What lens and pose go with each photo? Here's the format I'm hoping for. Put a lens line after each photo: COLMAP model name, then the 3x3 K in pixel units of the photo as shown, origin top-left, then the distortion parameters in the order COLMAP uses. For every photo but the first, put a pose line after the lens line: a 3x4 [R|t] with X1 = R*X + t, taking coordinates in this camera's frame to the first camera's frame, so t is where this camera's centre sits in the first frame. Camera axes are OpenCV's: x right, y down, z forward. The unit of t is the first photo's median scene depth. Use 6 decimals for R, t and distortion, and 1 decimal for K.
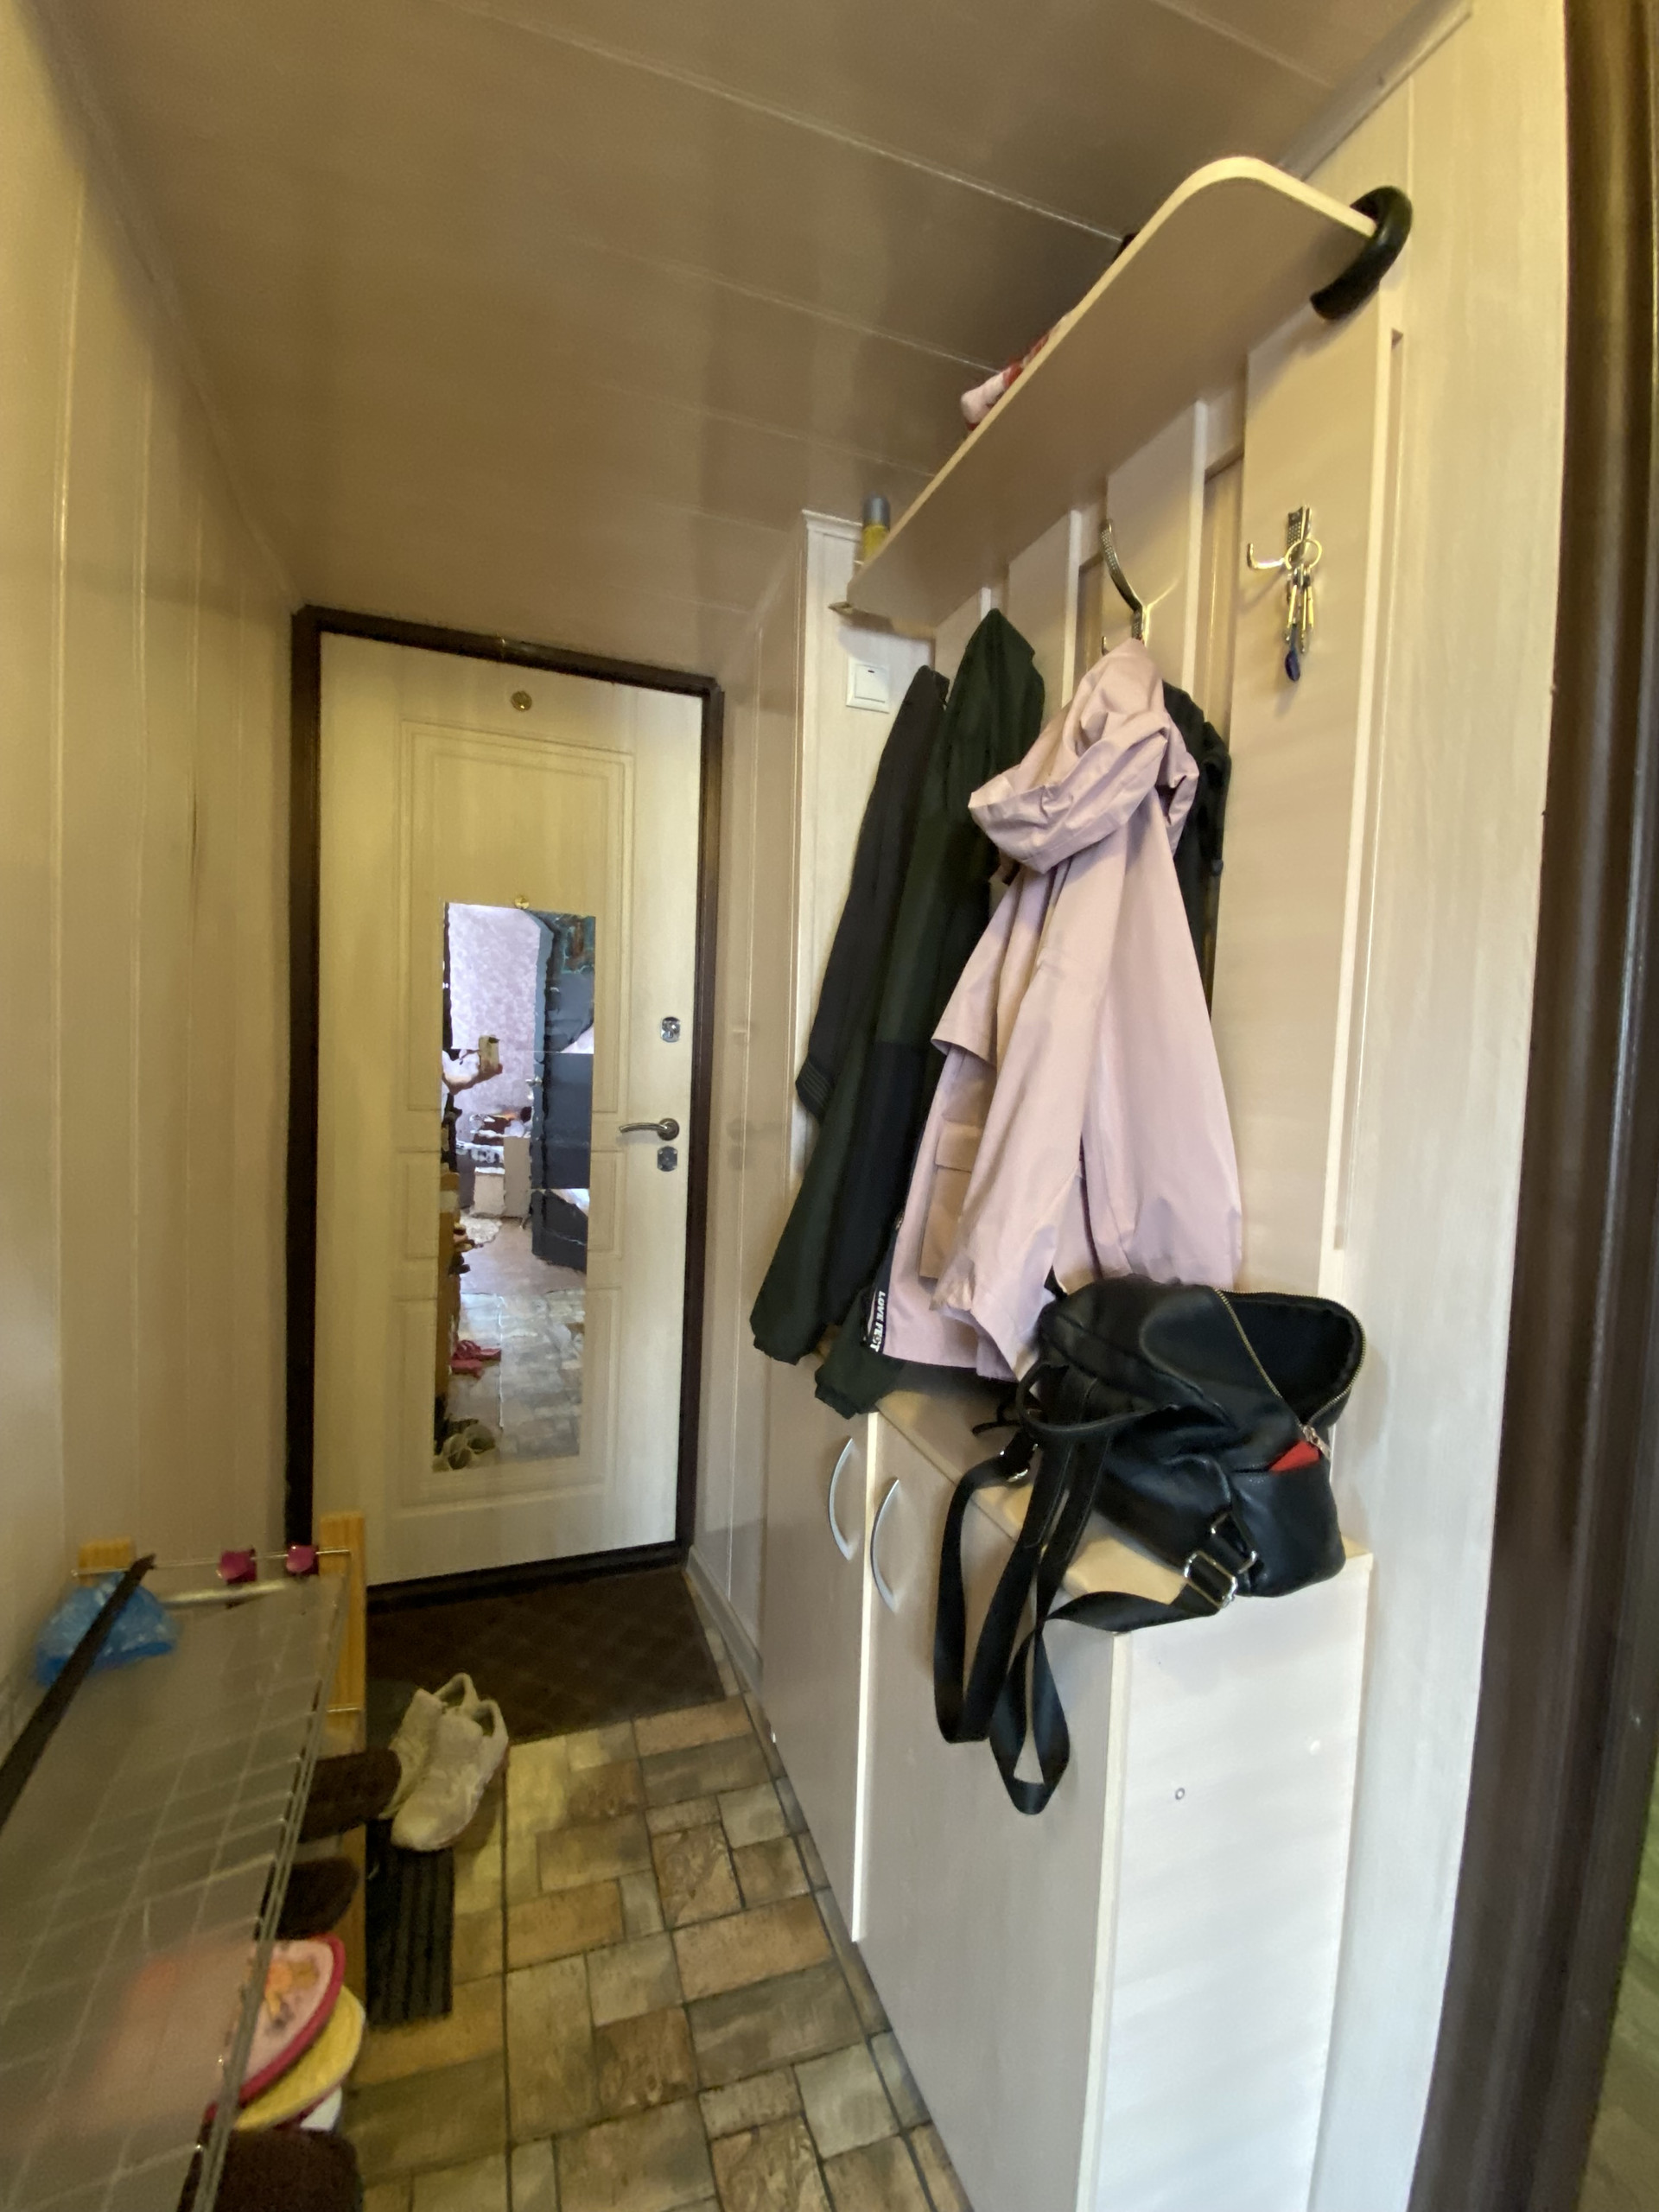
lens RADIAL K [[900.5, 0, 828.4], [0, 900.5, 1102.7], [0, 0, 1]] dist [-0.001426, -0.000344]
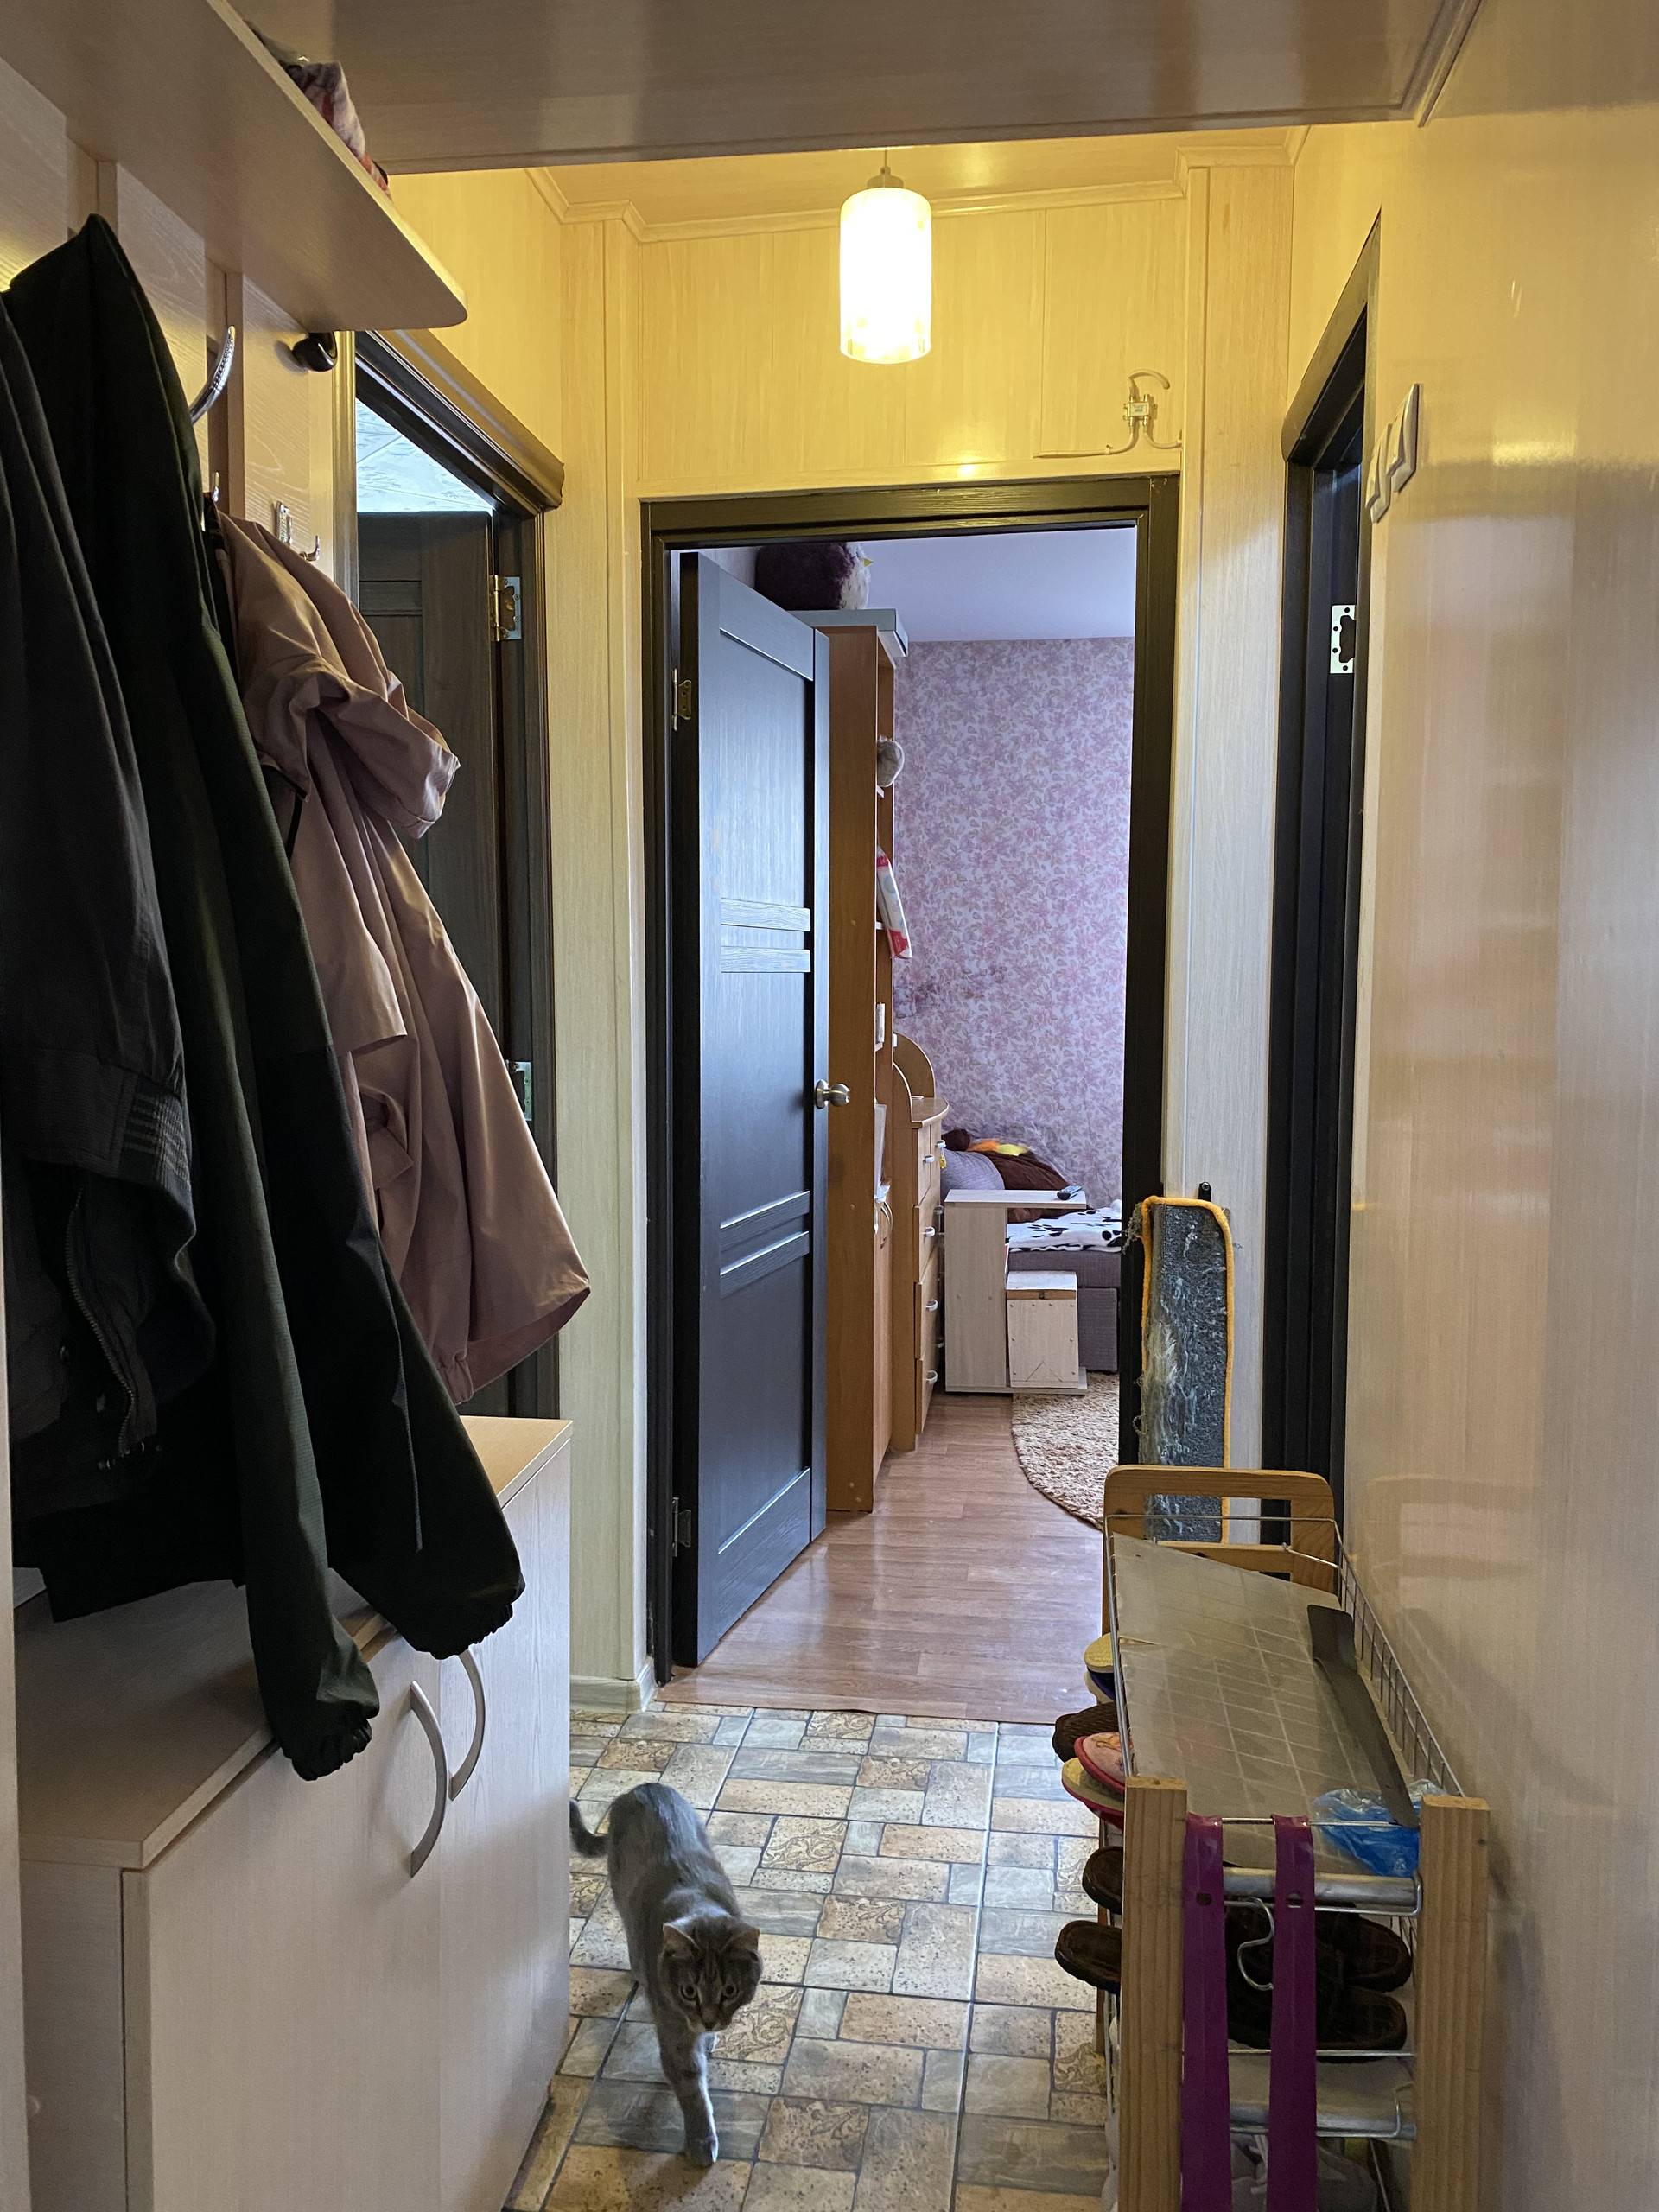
lens RADIAL K [[1672.0, 0, 826.9], [0, 1672.0, 1103.8], [0, 0, 1]] dist [-0.001813, -0.000836]
pose [[-0.876146, -0.130521, 0.464040, -0.921782], [-0.056904, 0.983919, 0.169308, -0.287953], [-0.478676, 0.121932, -0.869484, 2.486734]]
